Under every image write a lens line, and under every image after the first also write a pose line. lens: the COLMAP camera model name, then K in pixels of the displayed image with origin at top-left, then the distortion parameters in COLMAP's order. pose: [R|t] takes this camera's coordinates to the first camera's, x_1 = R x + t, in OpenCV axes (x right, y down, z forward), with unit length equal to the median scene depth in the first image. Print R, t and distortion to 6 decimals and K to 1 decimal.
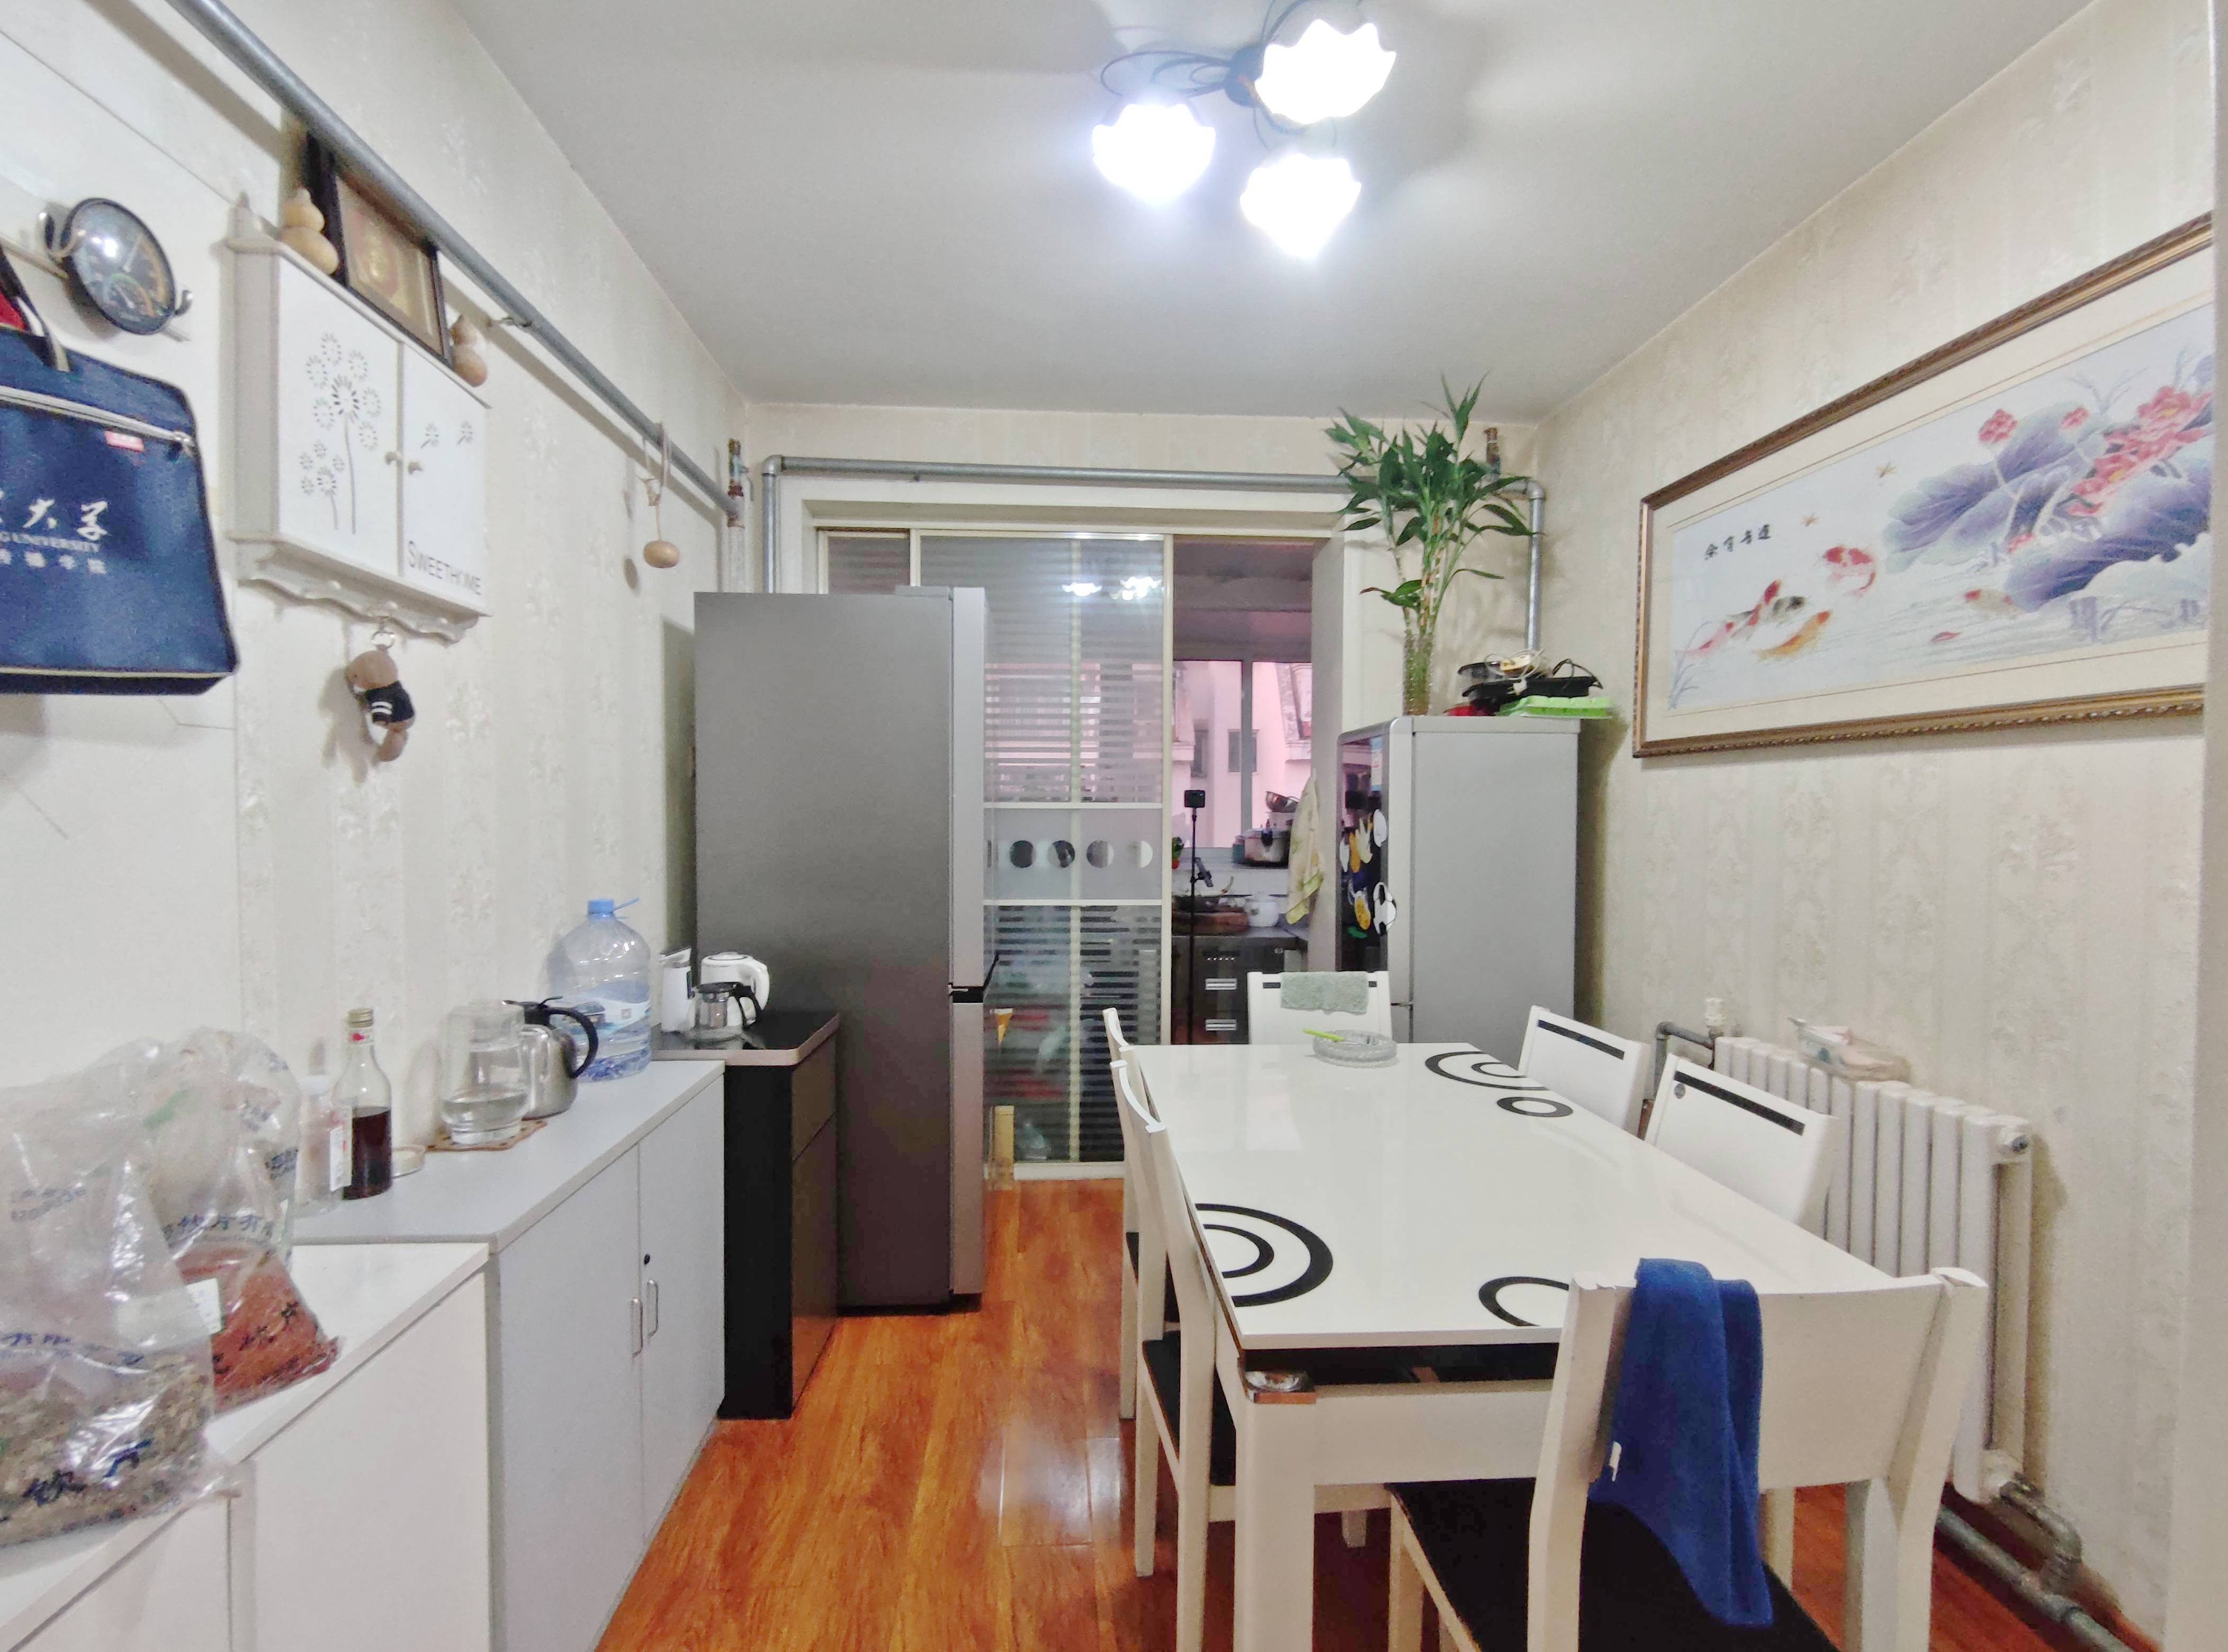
lens RADIAL K [[1017.3, 0, 1113.1], [0, 1017.3, 826.3], [0, 0, 1]] dist [-0.004642, -0.000331]
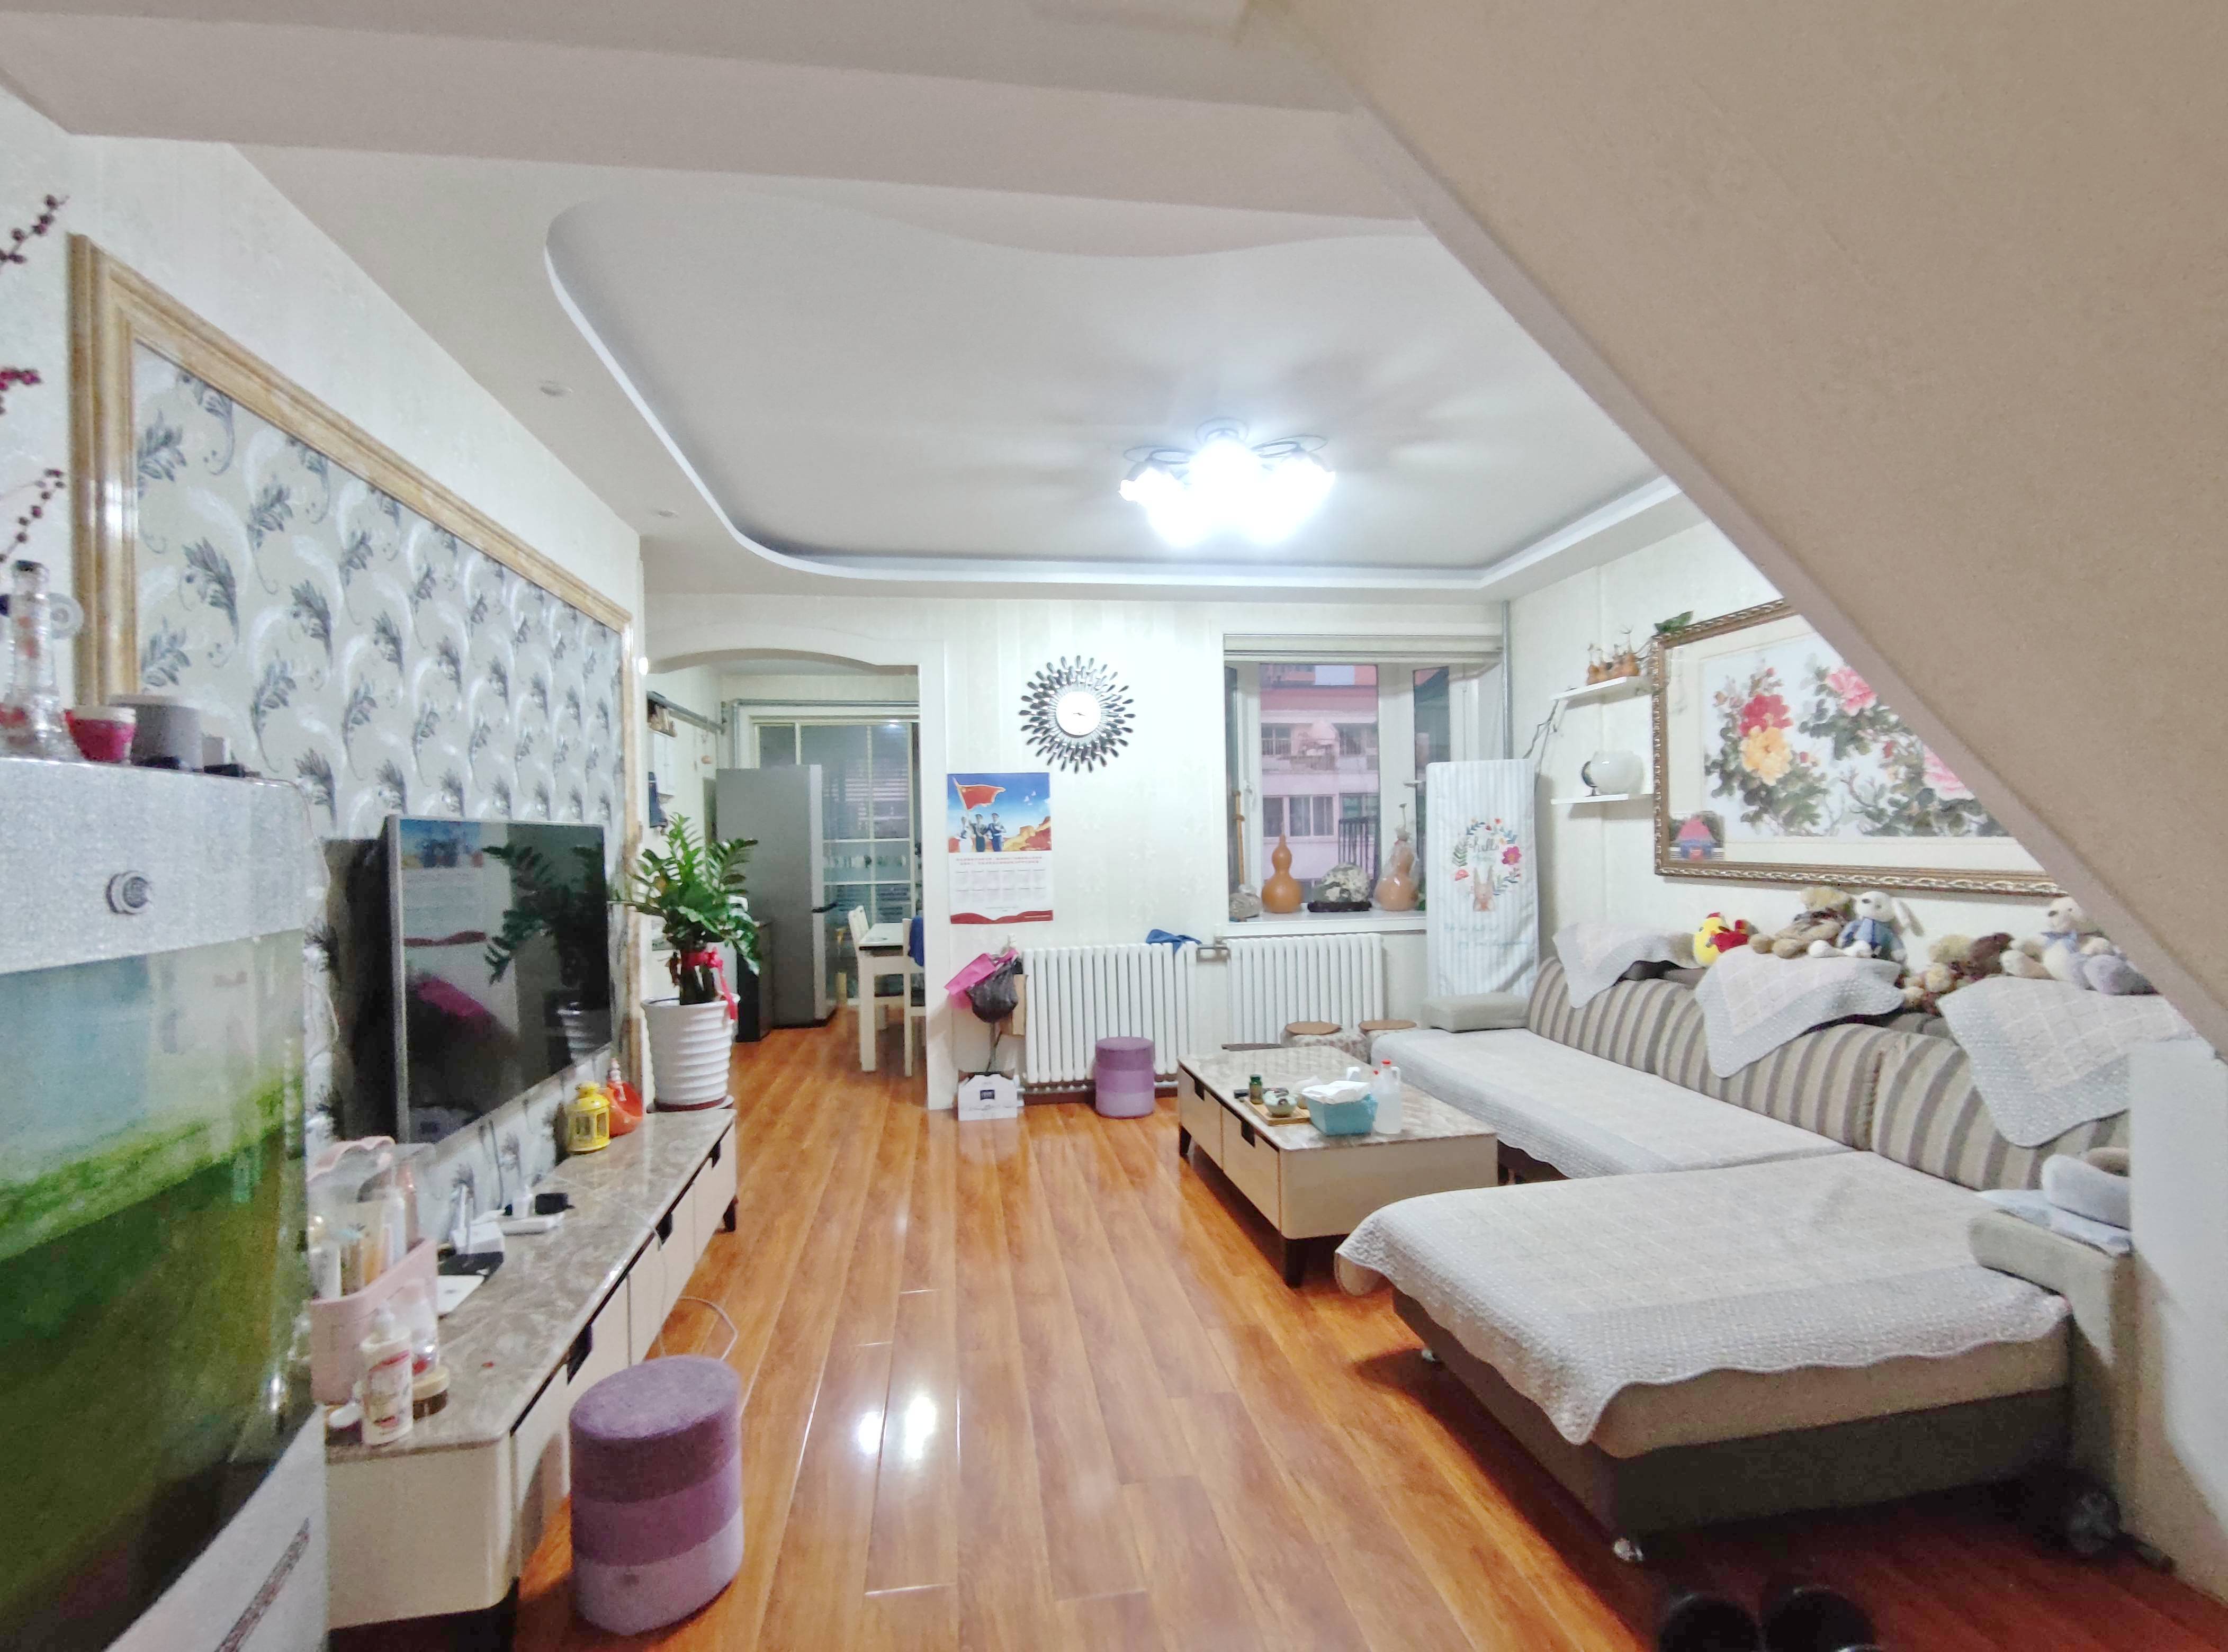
lens RADIAL K [[1017.3, 0, 1113.4], [0, 1017.3, 833.3], [0, 0, 1]] dist [-0.004642, -0.000331]
pose [[0.996096, -0.027786, 0.083788, 0.406078], [0.029726, 0.999316, -0.021991, 0.038022], [-0.083120, 0.024396, 0.996241, -1.724013]]
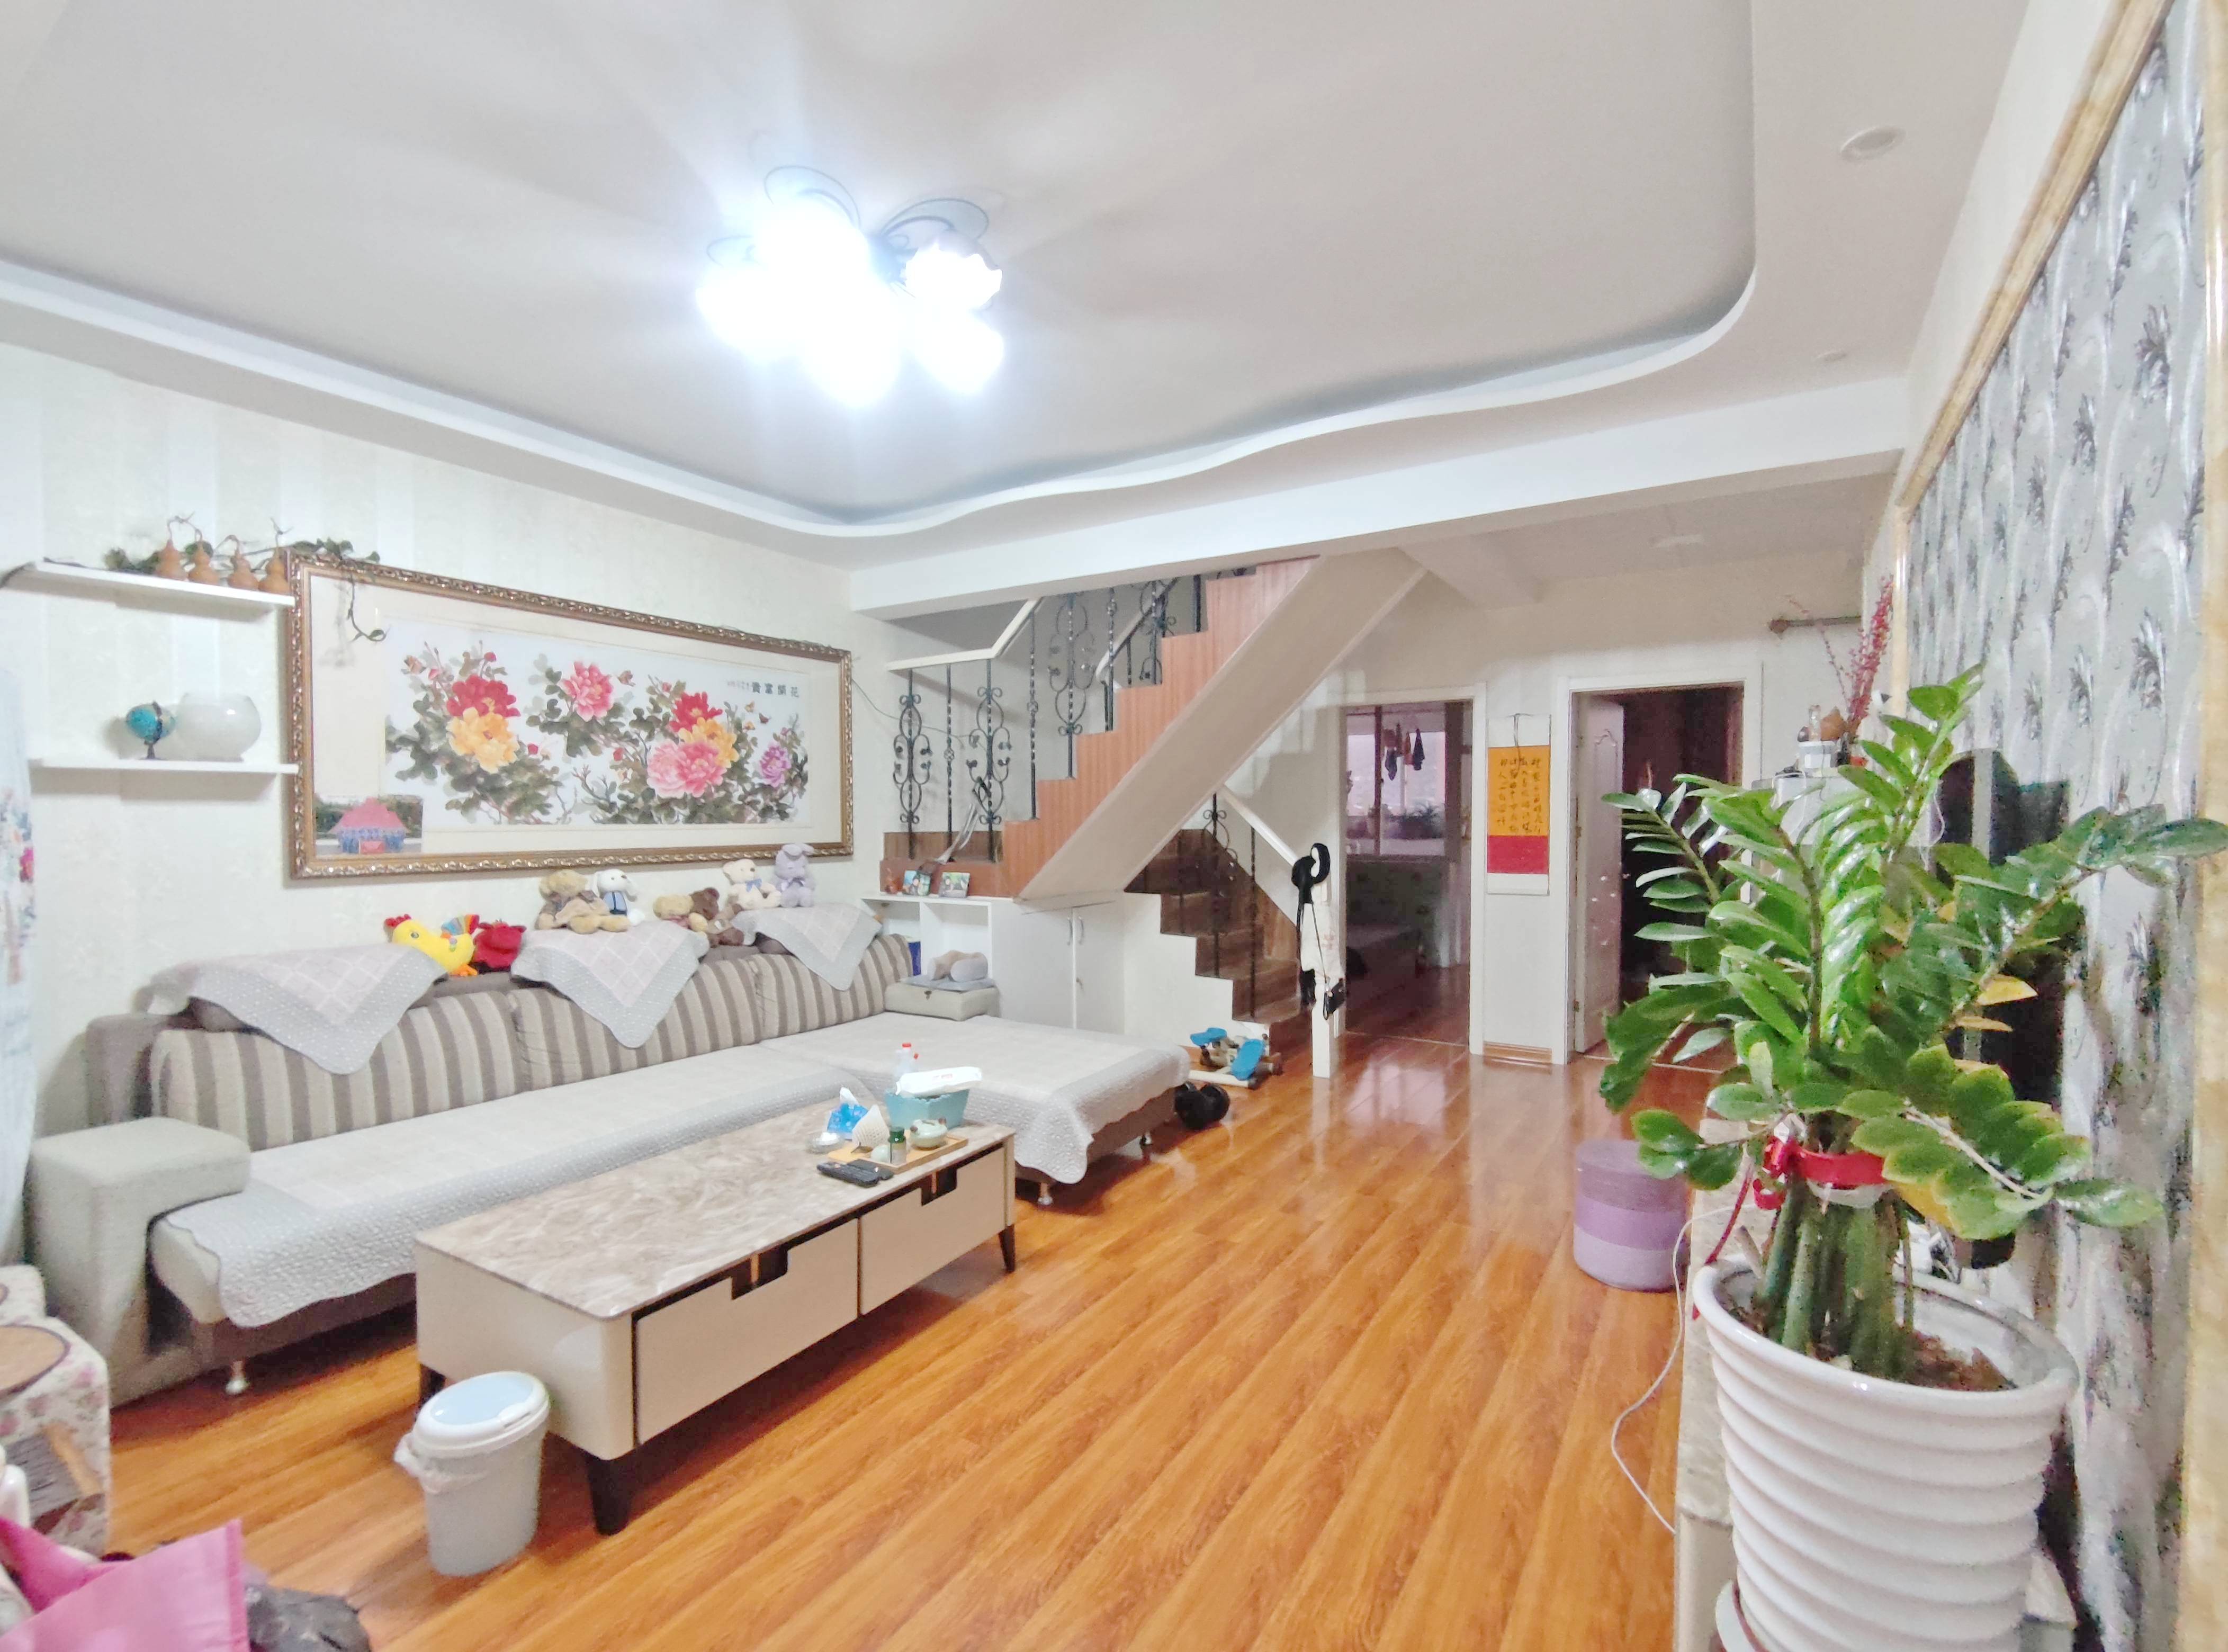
lens RADIAL K [[1017.3, 0, 1113.2], [0, 1017.3, 825.7], [0, 0, 1]] dist [-0.004642, -0.000331]
pose [[-0.811764, -0.011515, 0.583872, -0.612165], [0.007295, 0.999528, 0.029855, -0.036498], [-0.583940, 0.028494, -0.811297, 2.624457]]
